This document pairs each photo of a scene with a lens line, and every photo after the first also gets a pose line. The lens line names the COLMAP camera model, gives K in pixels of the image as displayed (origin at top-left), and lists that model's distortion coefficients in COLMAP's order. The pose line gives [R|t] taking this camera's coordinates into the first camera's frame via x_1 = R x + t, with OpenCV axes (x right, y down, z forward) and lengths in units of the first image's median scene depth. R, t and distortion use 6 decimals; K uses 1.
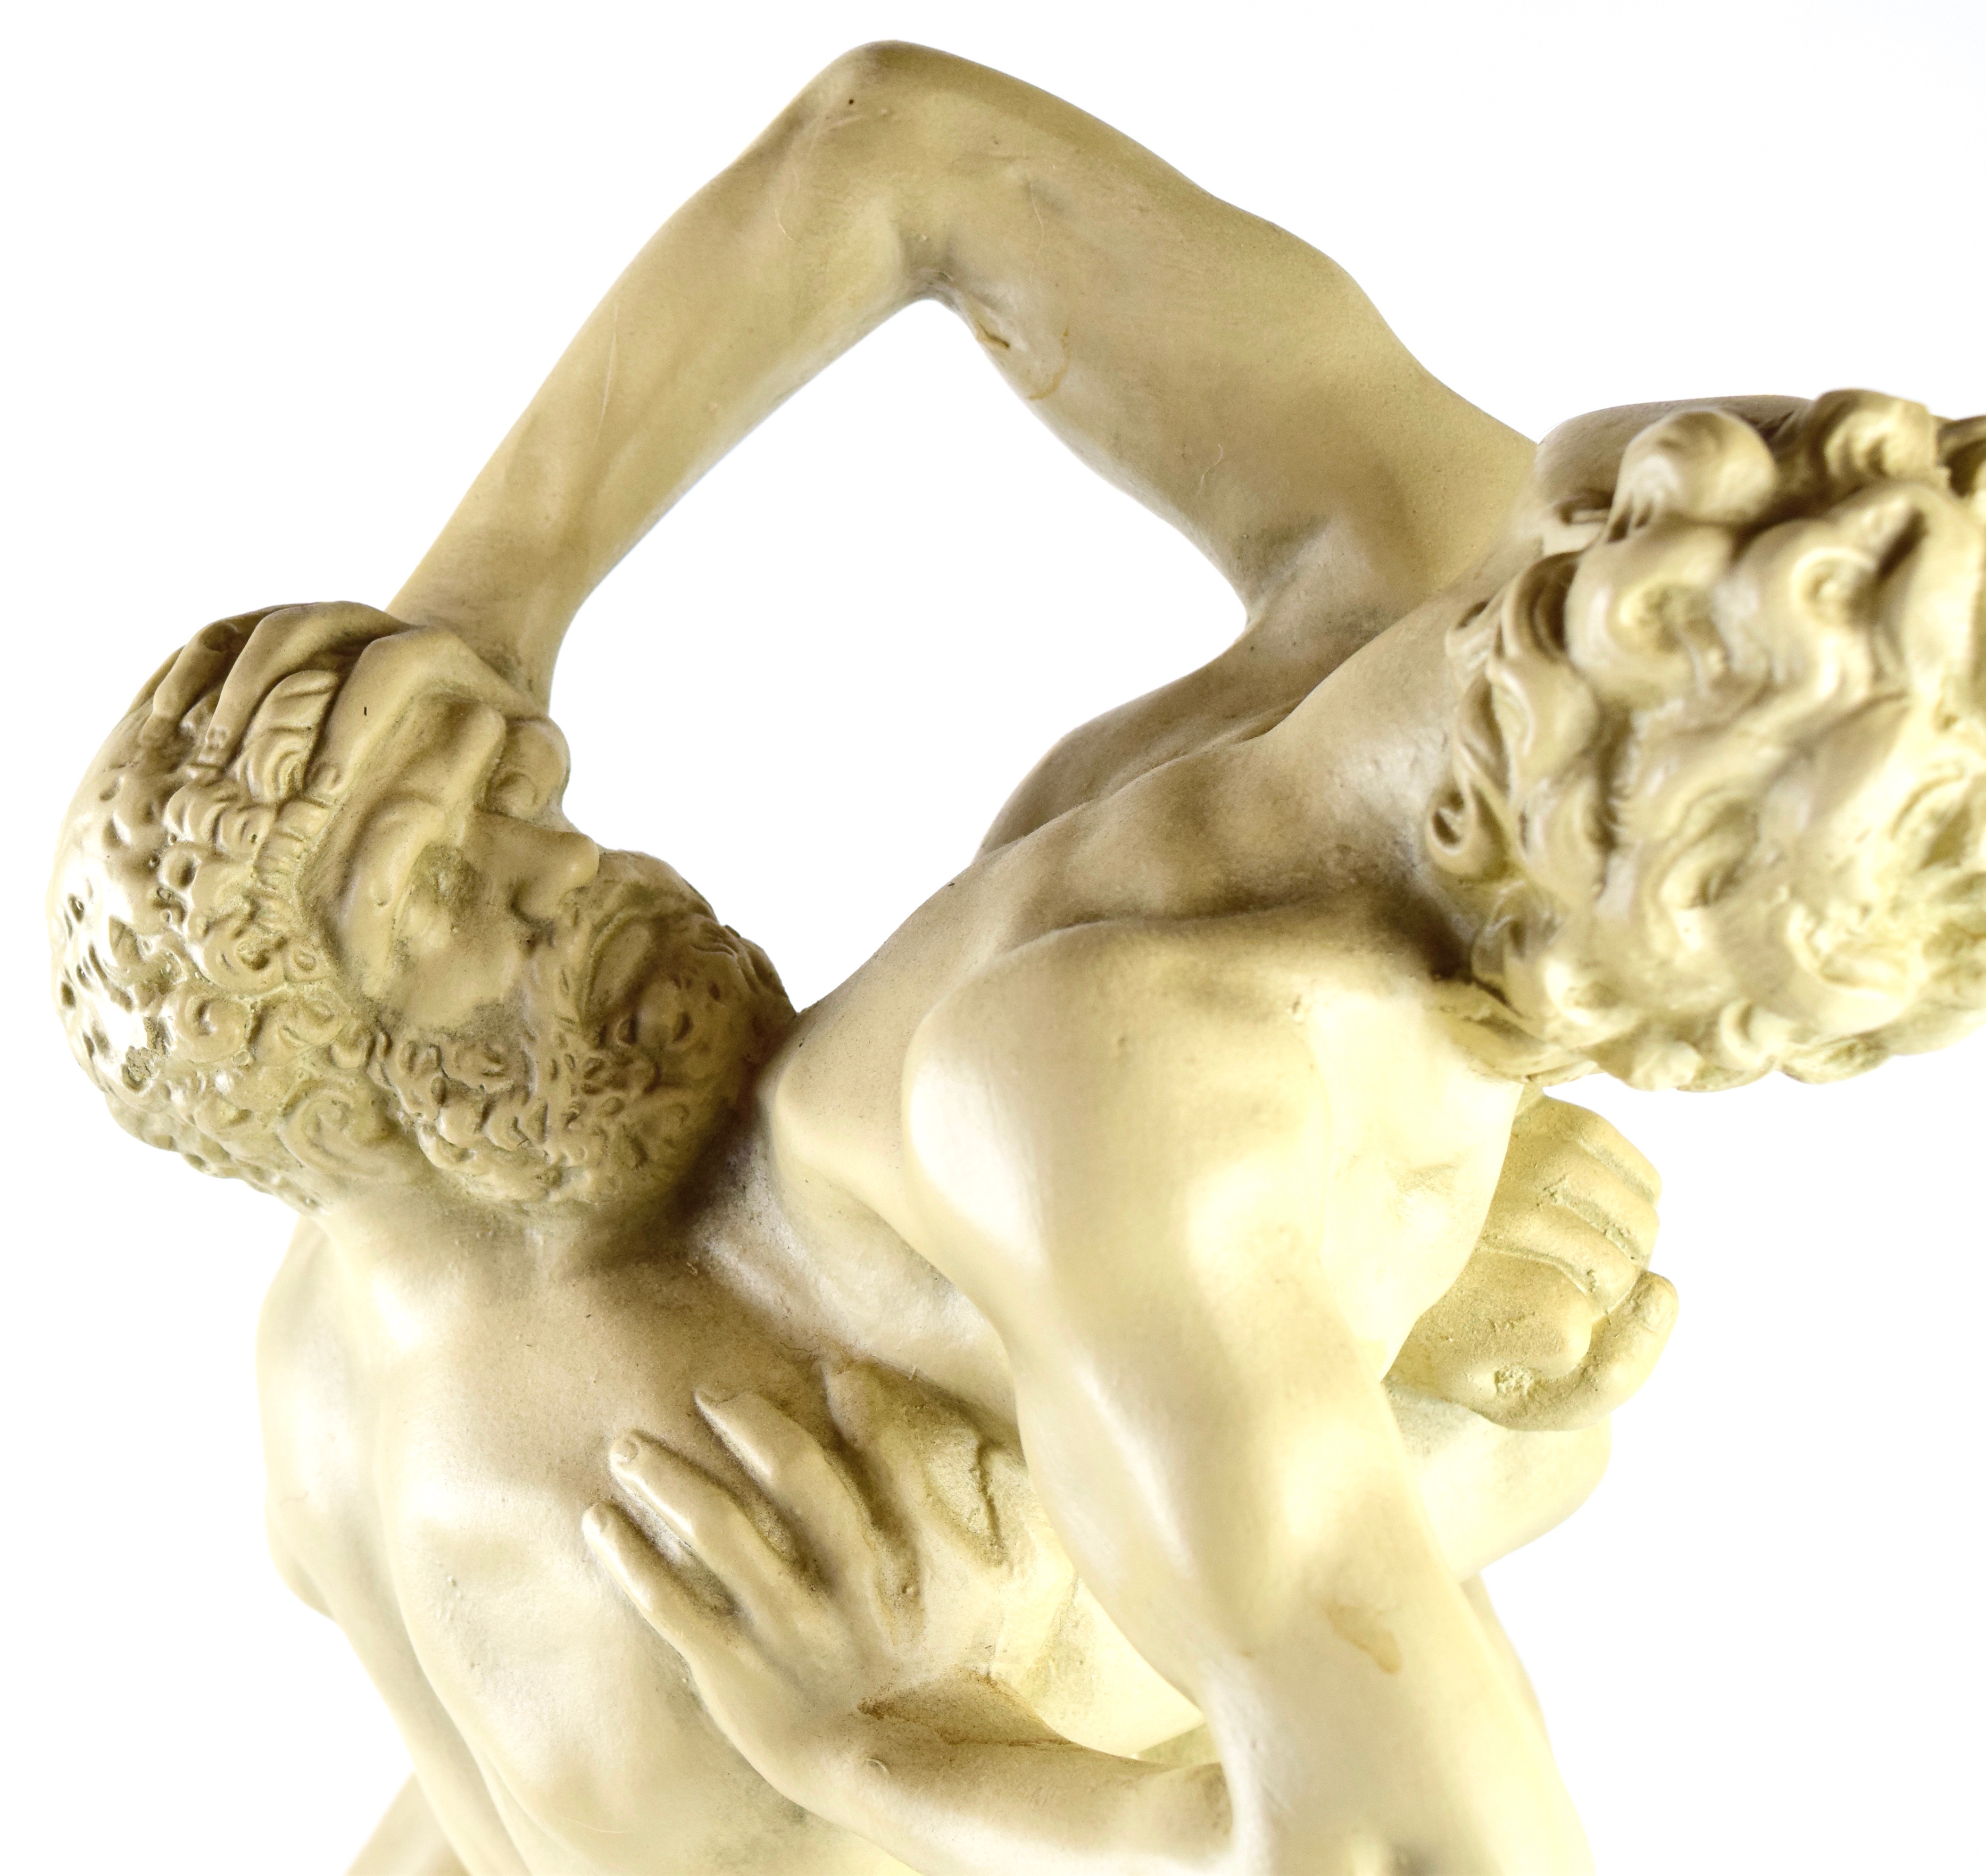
lens RADIAL K [[3810.0, 0, 991.9], [0, 3810.0, 938.0], [0, 0, 1]] dist [0.032785, 0.000000]
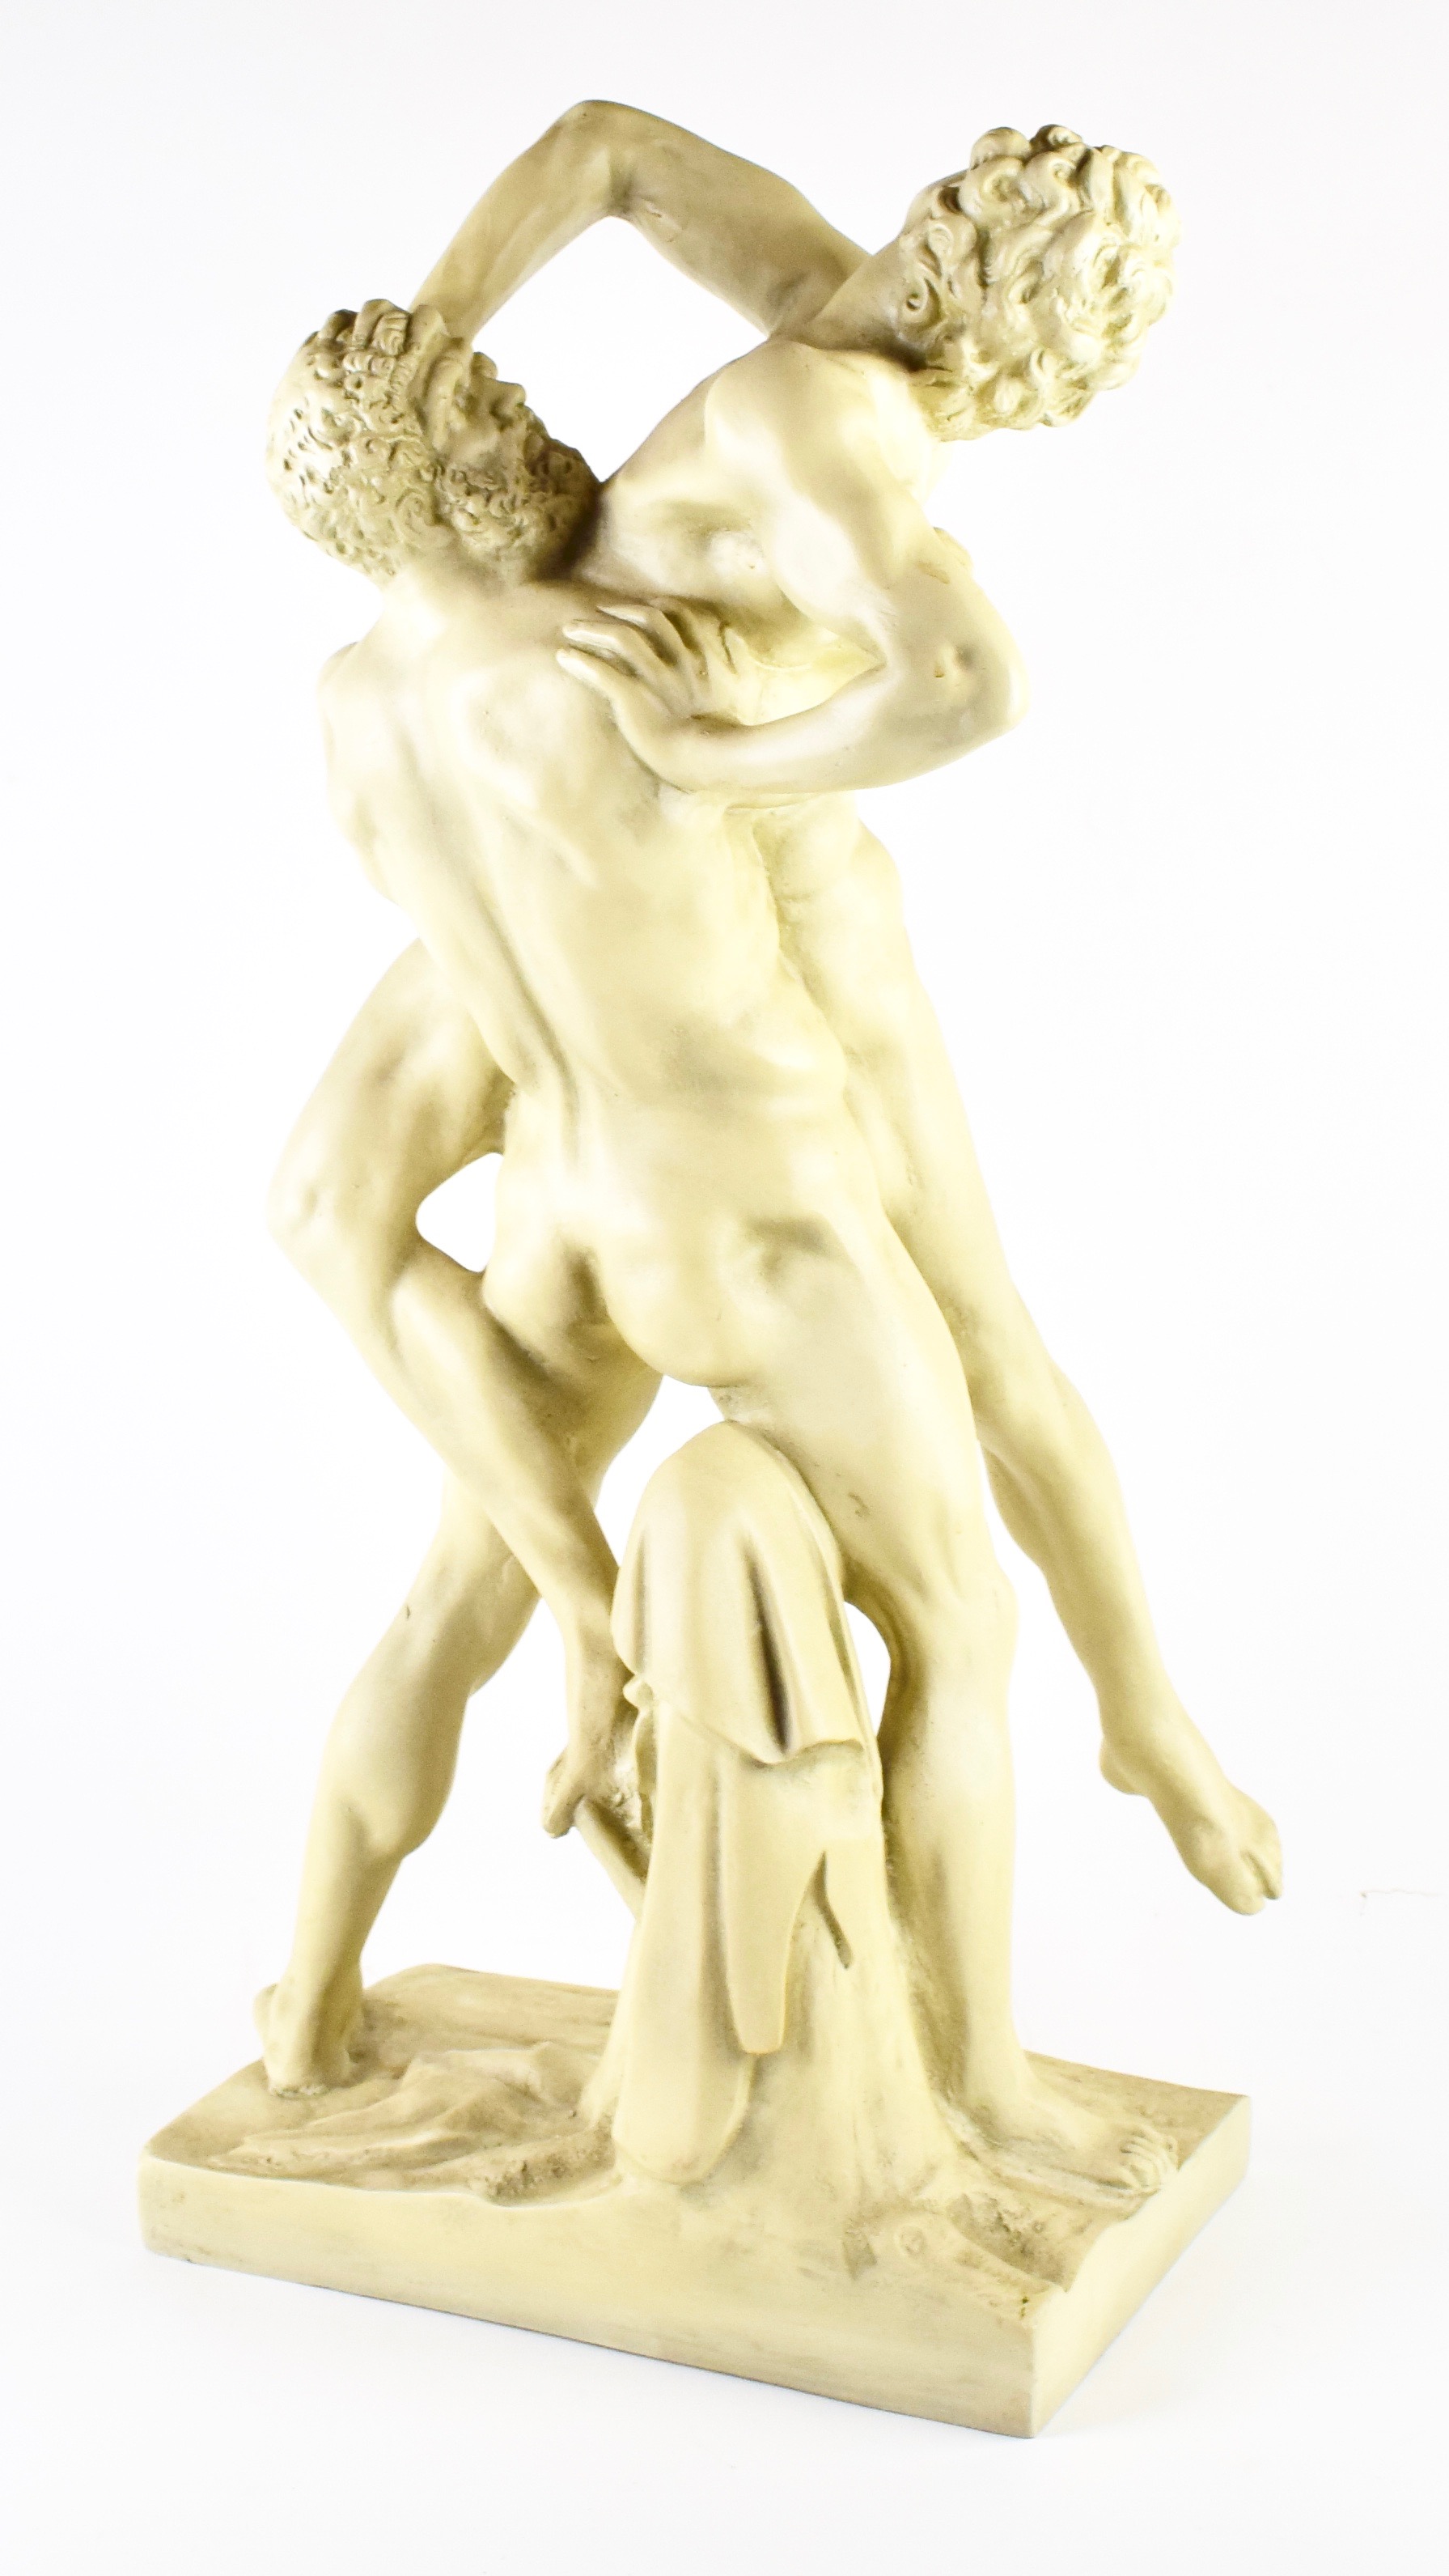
lens RADIAL K [[2921.3, 0, 726.8], [0, 2921.3, 1288.0], [0, 0, 1]] dist [-0.015804, 0.000000]
pose [[0.960514, -0.066855, 0.270080, -0.502394], [0.110959, 0.982213, -0.151478, 0.793701], [-0.255149, 0.175465, 0.950848, -0.606374]]
